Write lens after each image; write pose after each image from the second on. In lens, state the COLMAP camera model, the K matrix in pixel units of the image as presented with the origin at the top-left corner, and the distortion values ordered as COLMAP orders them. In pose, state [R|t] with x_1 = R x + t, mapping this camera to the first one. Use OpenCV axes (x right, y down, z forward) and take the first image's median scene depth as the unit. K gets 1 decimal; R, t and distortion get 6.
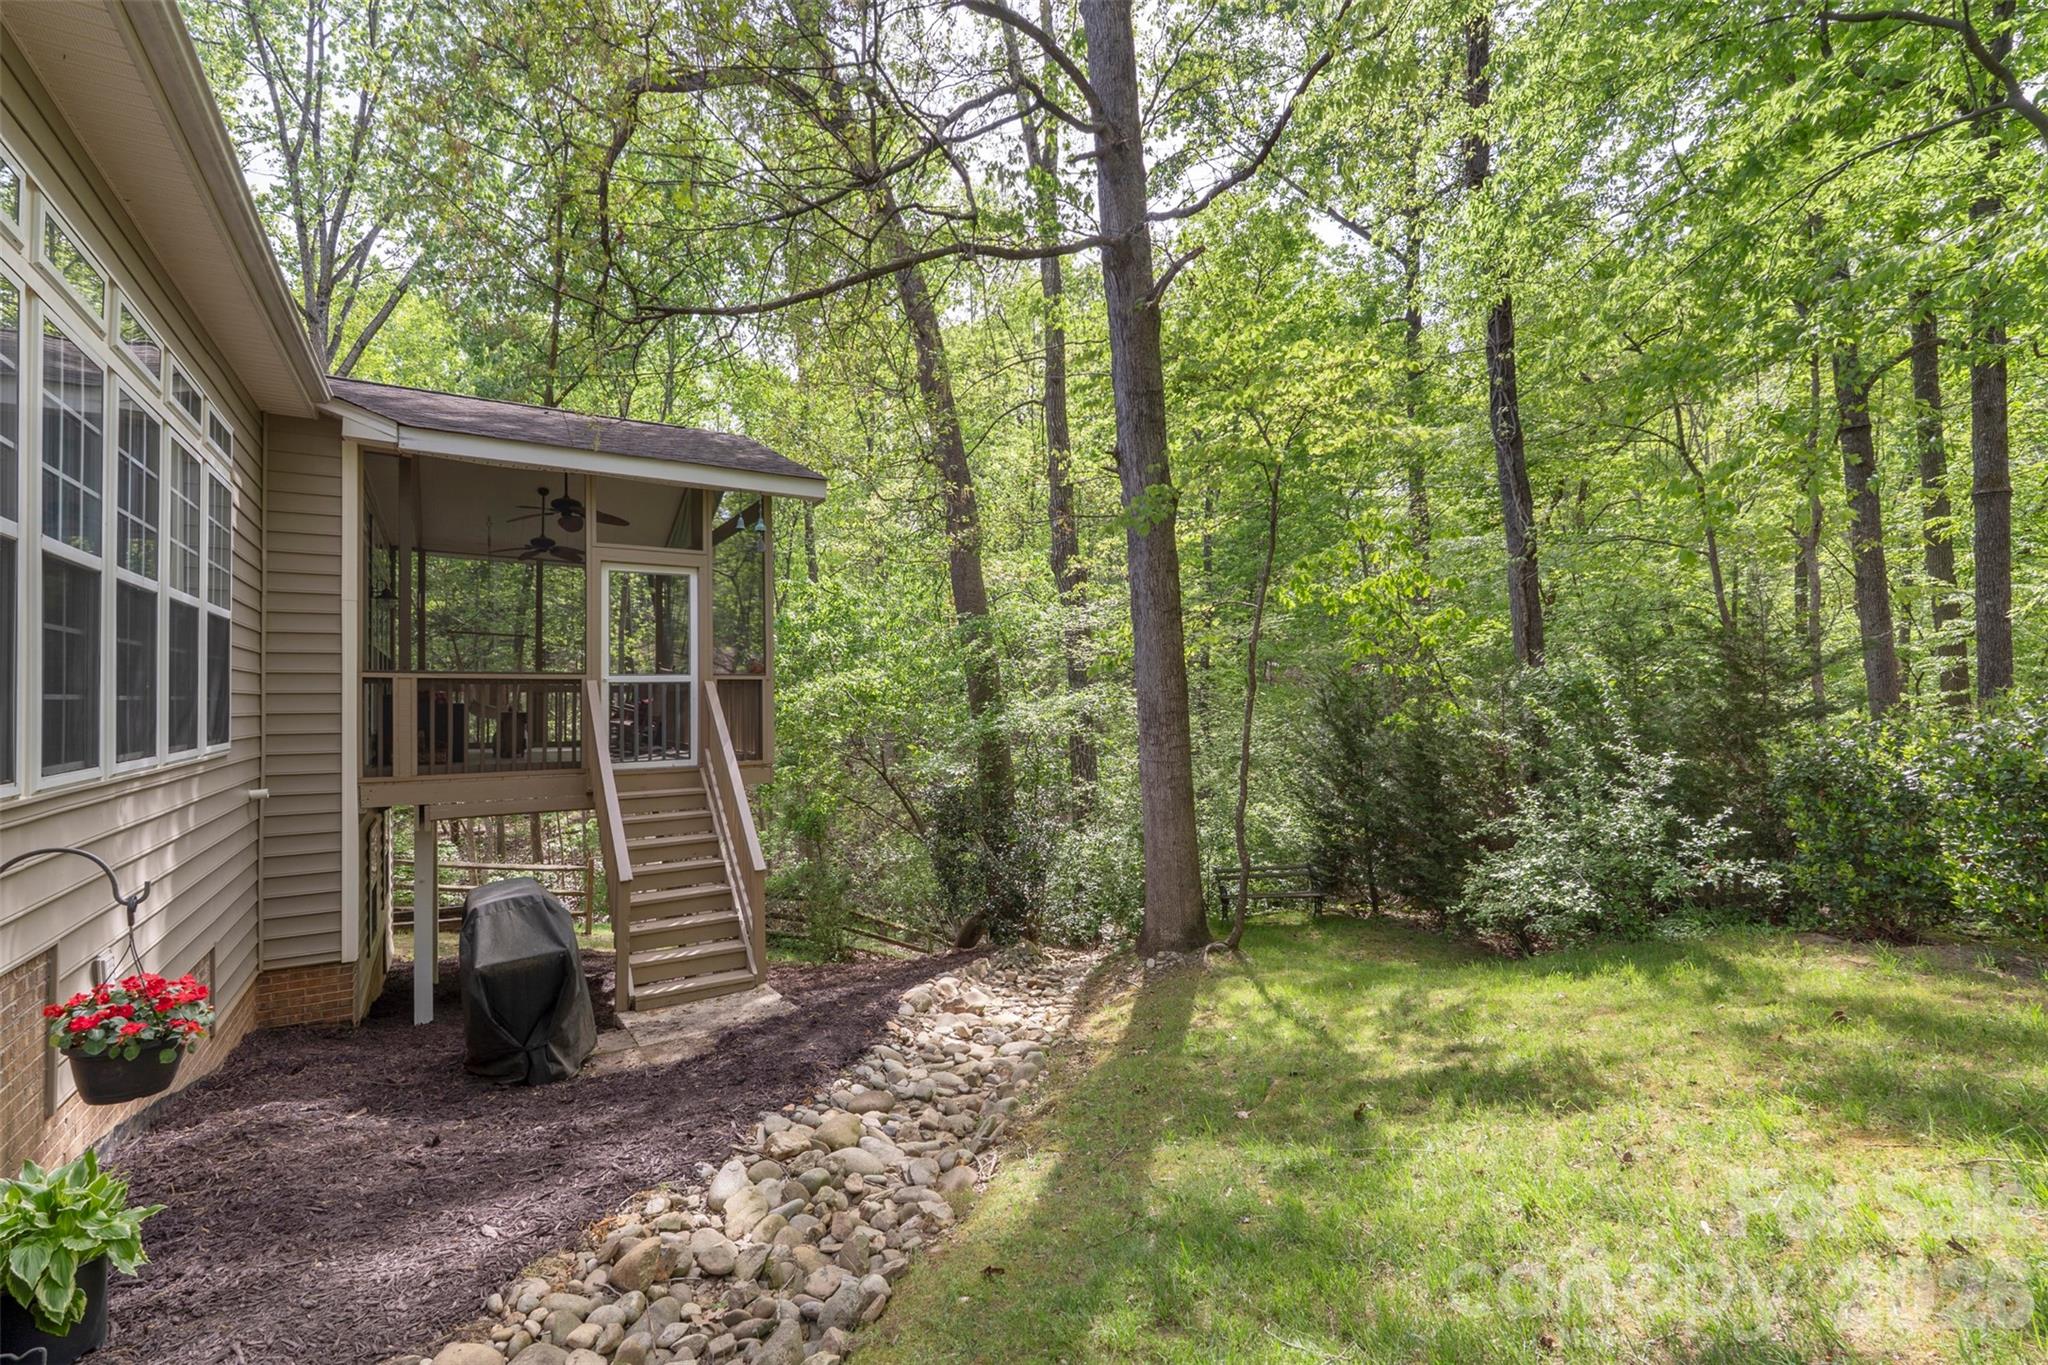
lens RADIAL K [[909.3, 0, 1024.0], [0, 909.3, 682.5], [0, 0, 1]] dist [-0.000863, -0.000108]
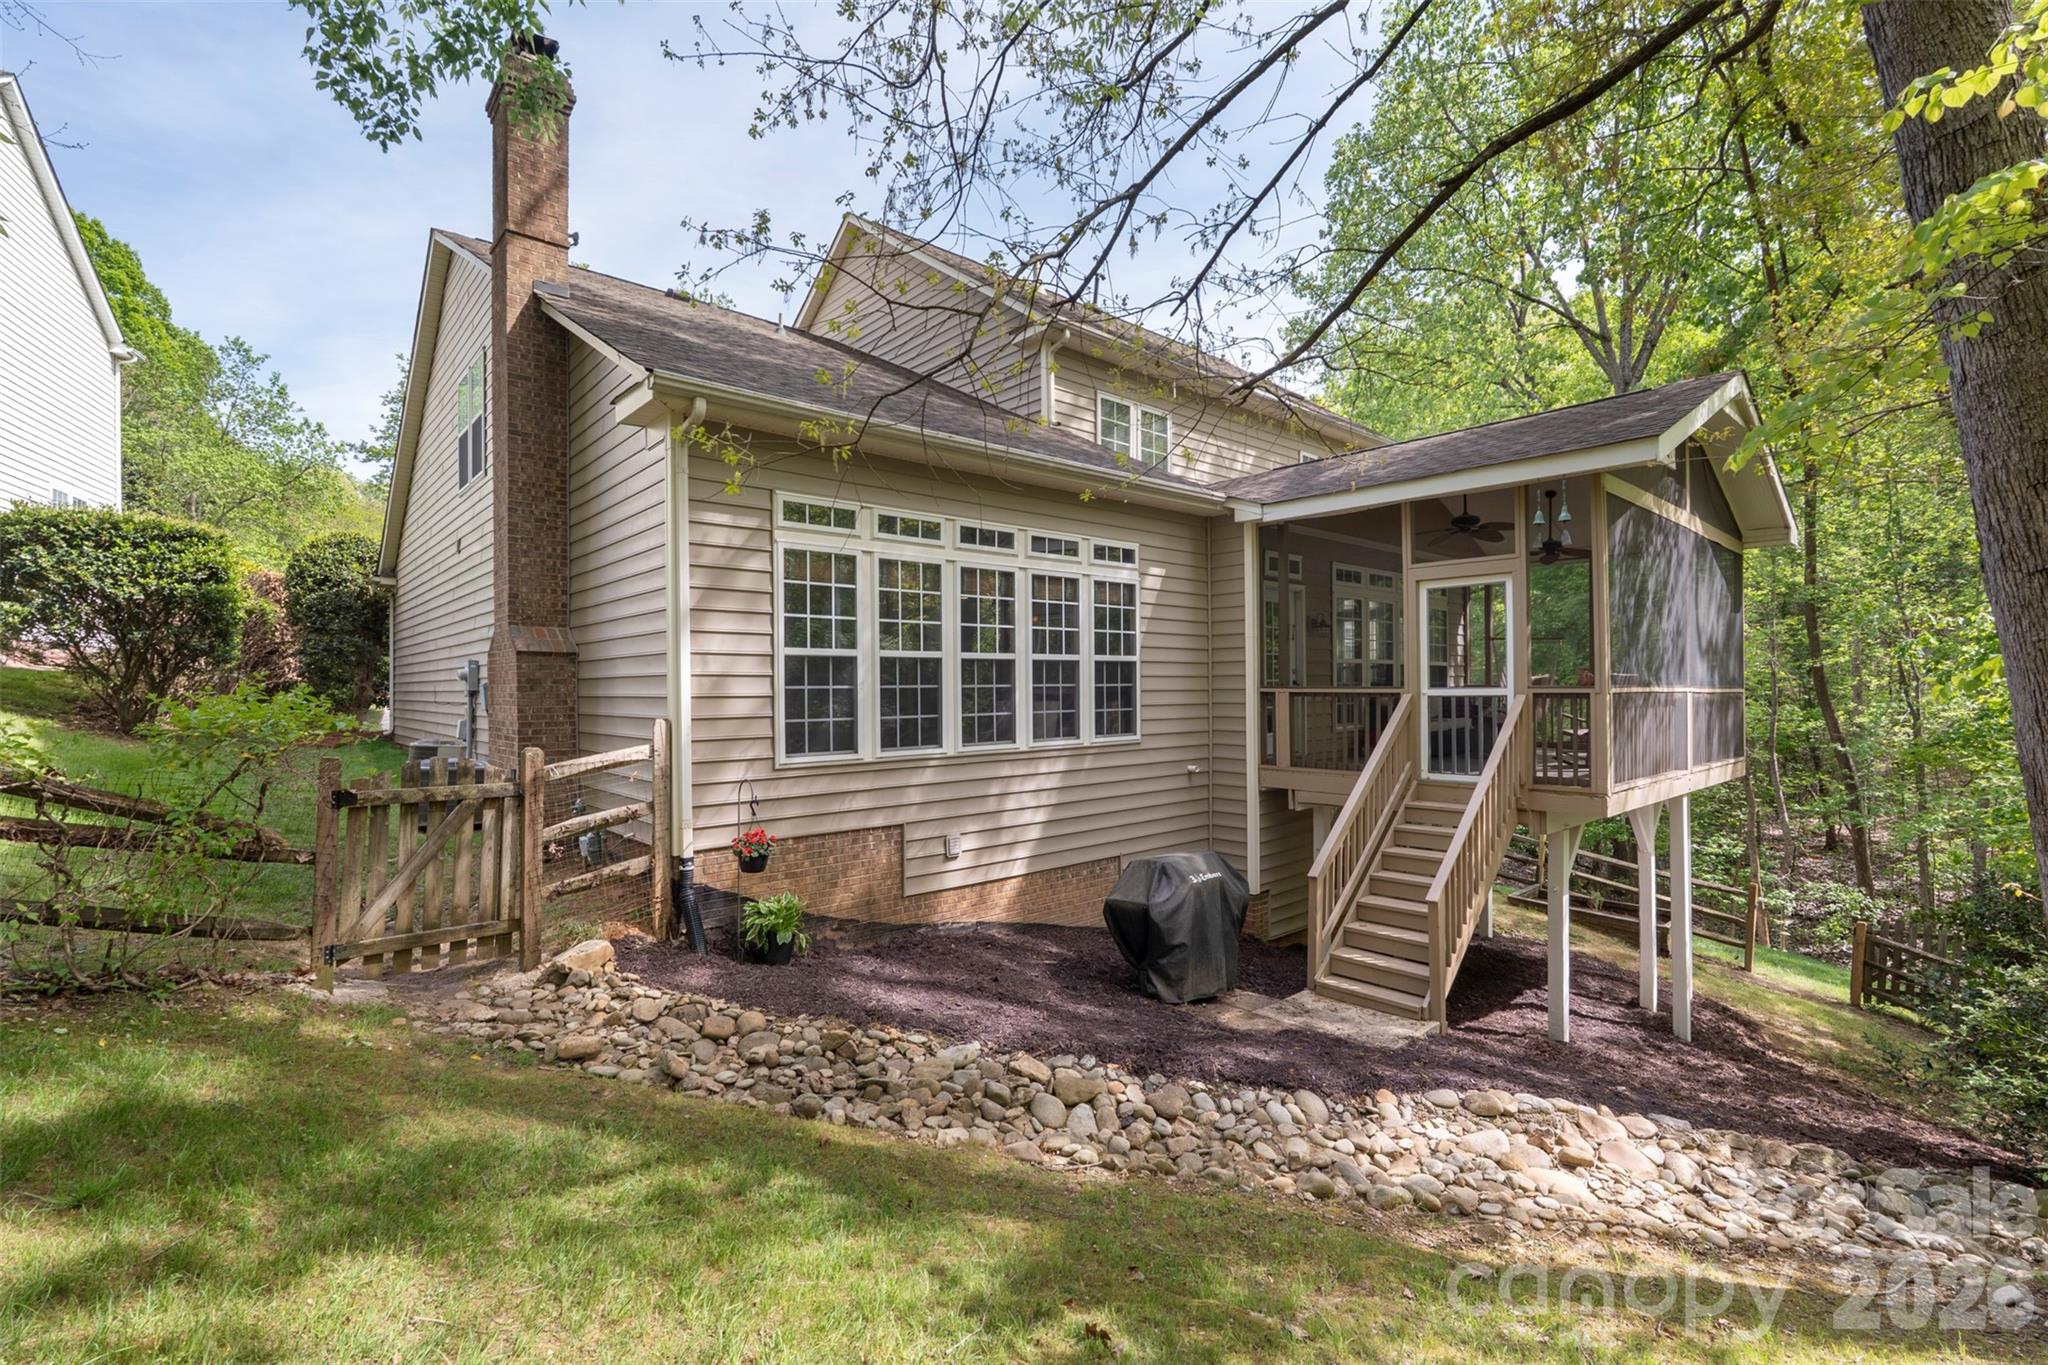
lens RADIAL K [[897.4, 0, 1024.0], [0, 897.4, 682.5], [0, 0, 1]] dist [0.000371, 0.000054]
pose [[0.148586, 0.004068, -0.988891, 0.598766], [0.015974, 0.999851, 0.006513, -0.035698], [0.988770, -0.016765, 0.148499, 0.467939]]
